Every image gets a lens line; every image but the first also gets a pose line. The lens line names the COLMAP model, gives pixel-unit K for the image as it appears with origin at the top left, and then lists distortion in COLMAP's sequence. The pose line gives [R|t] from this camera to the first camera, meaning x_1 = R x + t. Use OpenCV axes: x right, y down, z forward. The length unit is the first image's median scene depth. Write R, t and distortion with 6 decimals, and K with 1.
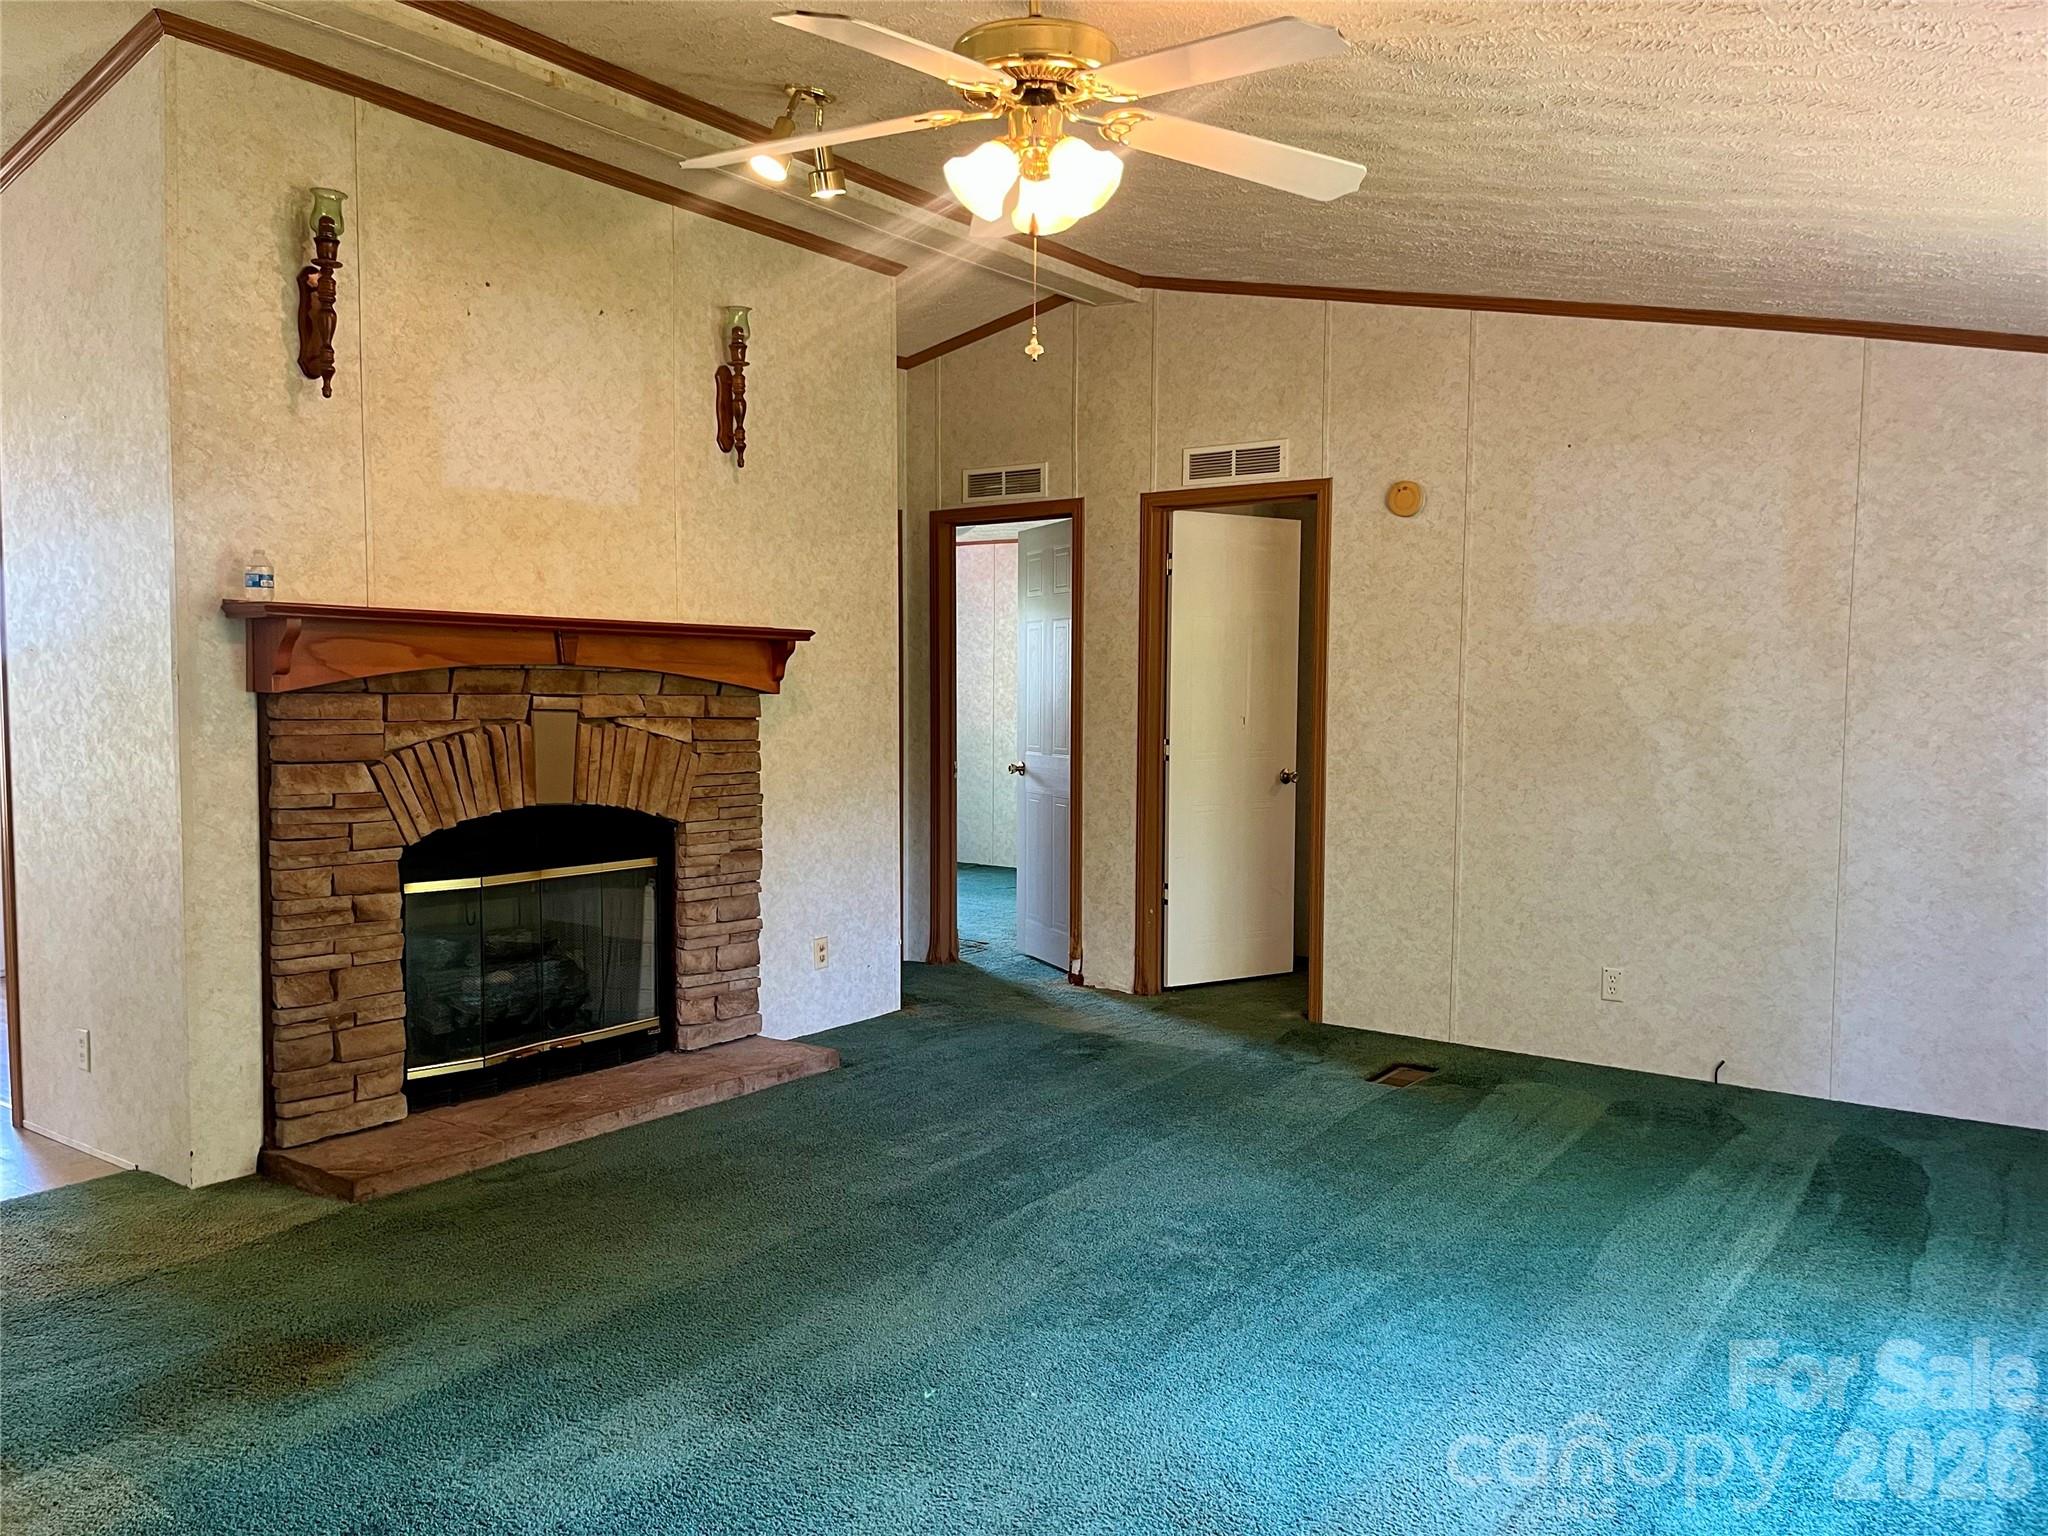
lens RADIAL K [[1558.3, 0, 1021.0], [0, 1558.3, 771.5], [0, 0, 1]] dist [0.031251, -0.016580]
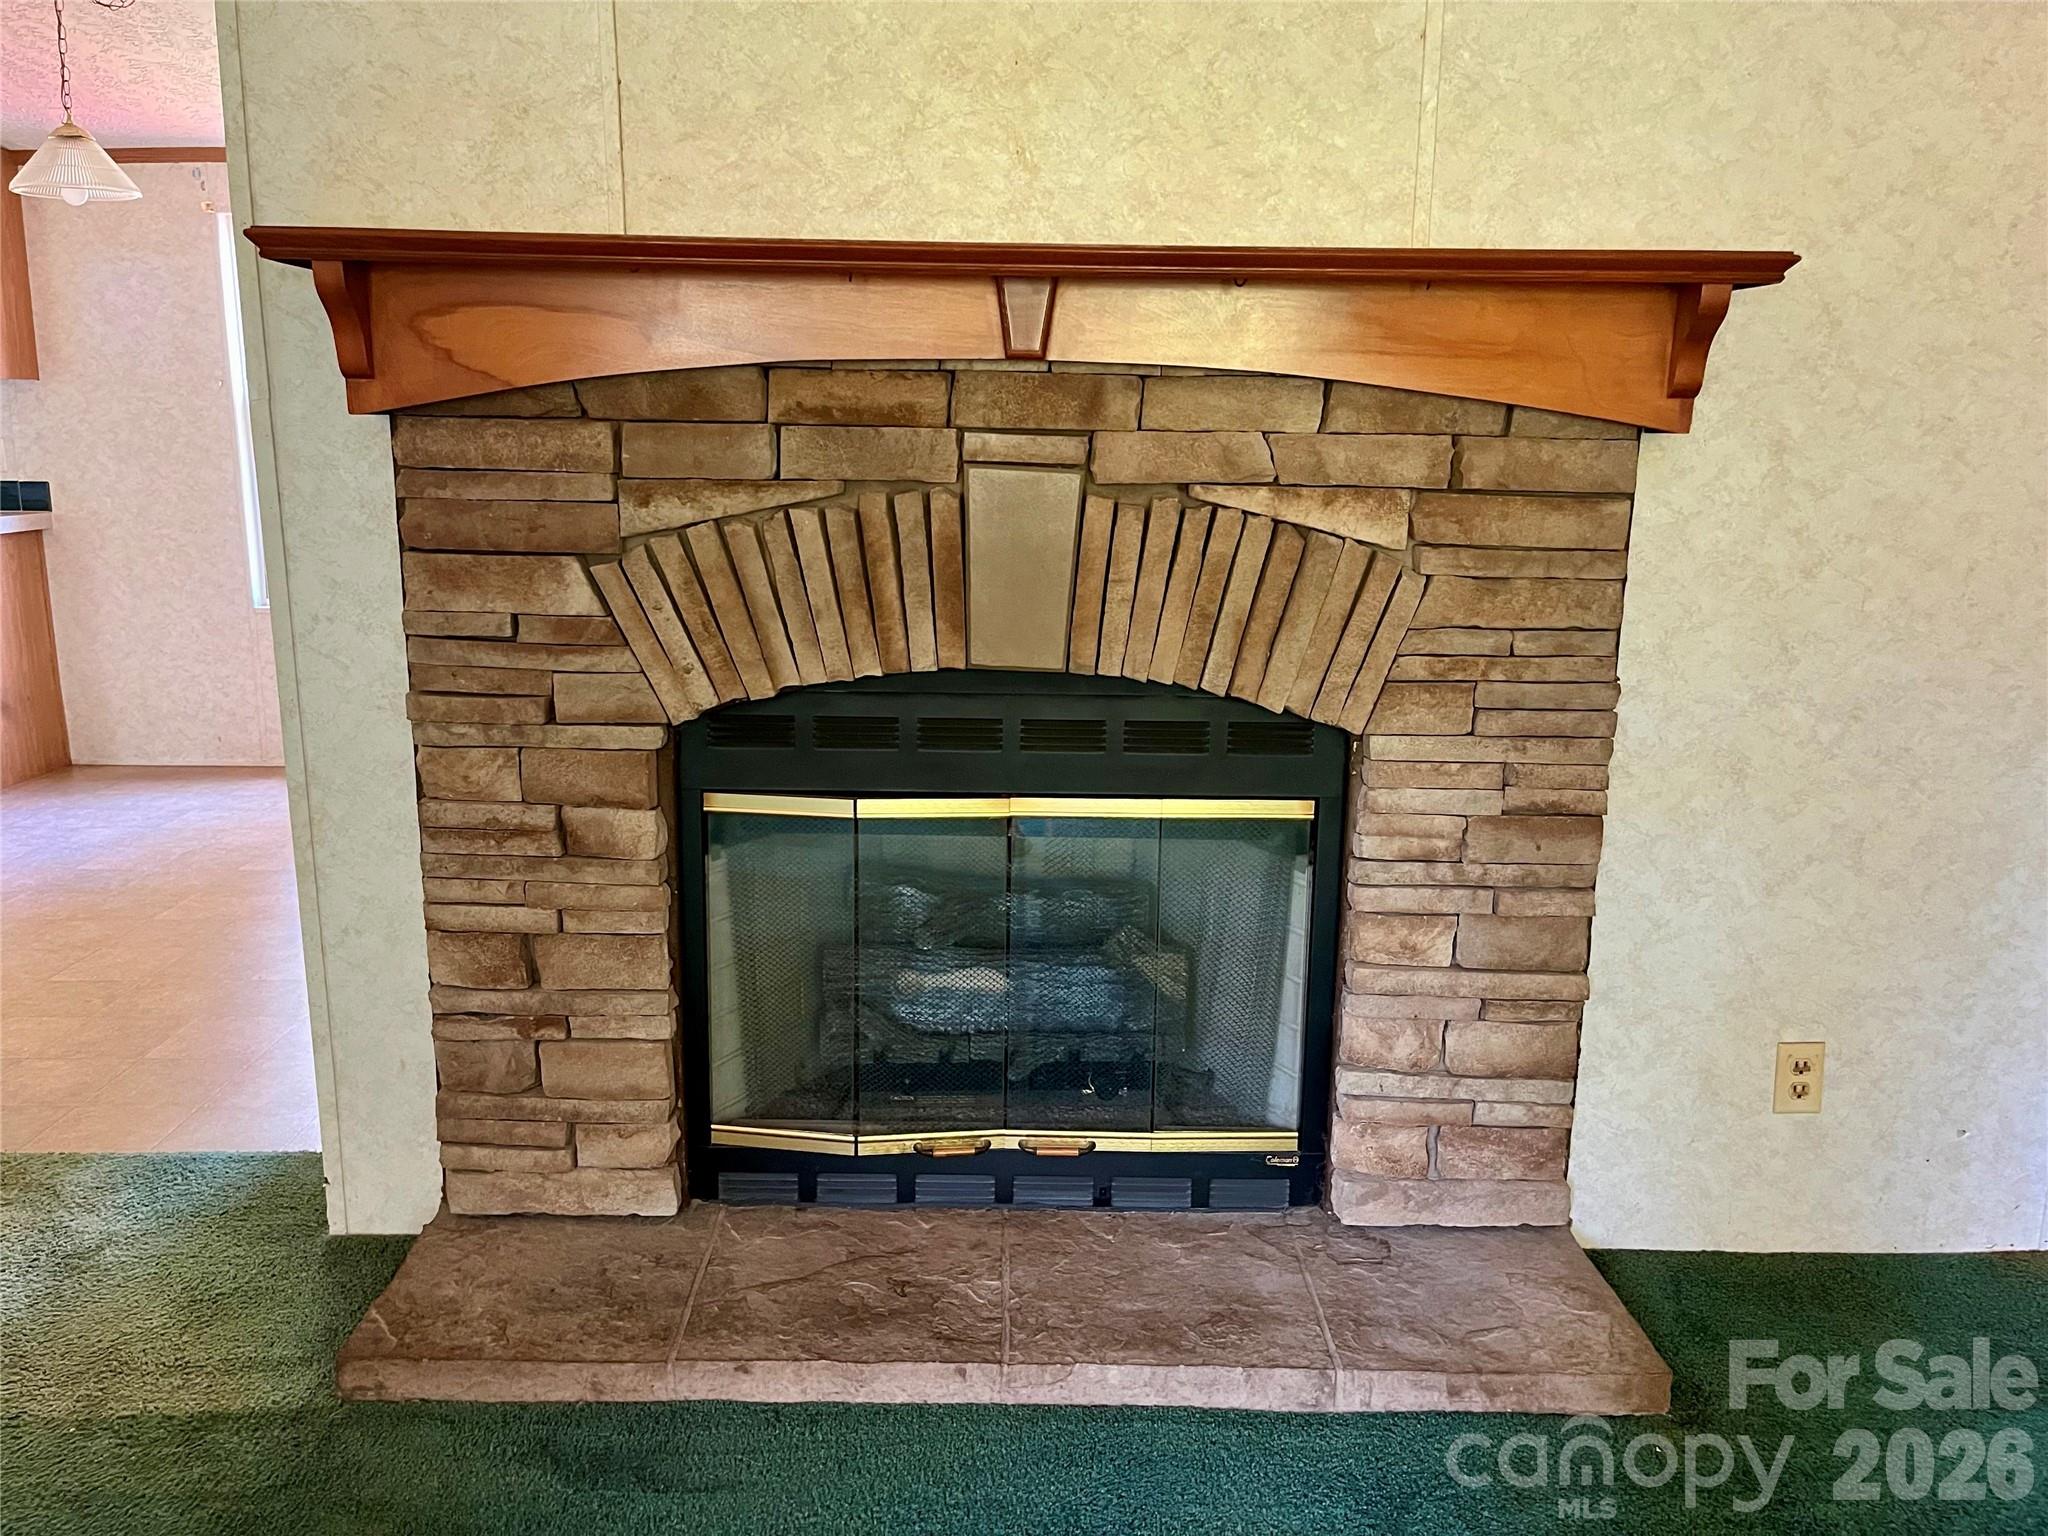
lens RADIAL K [[1558.3, 0, 1025.4], [0, 1558.3, 770.6], [0, 0, 1]] dist [0.031251, -0.016580]
pose [[0.595890, 0.169617, -0.784949, 0.077832], [-0.052282, 0.983560, 0.172845, -0.030471], [0.801362, -0.061958, 0.594962, 0.740063]]
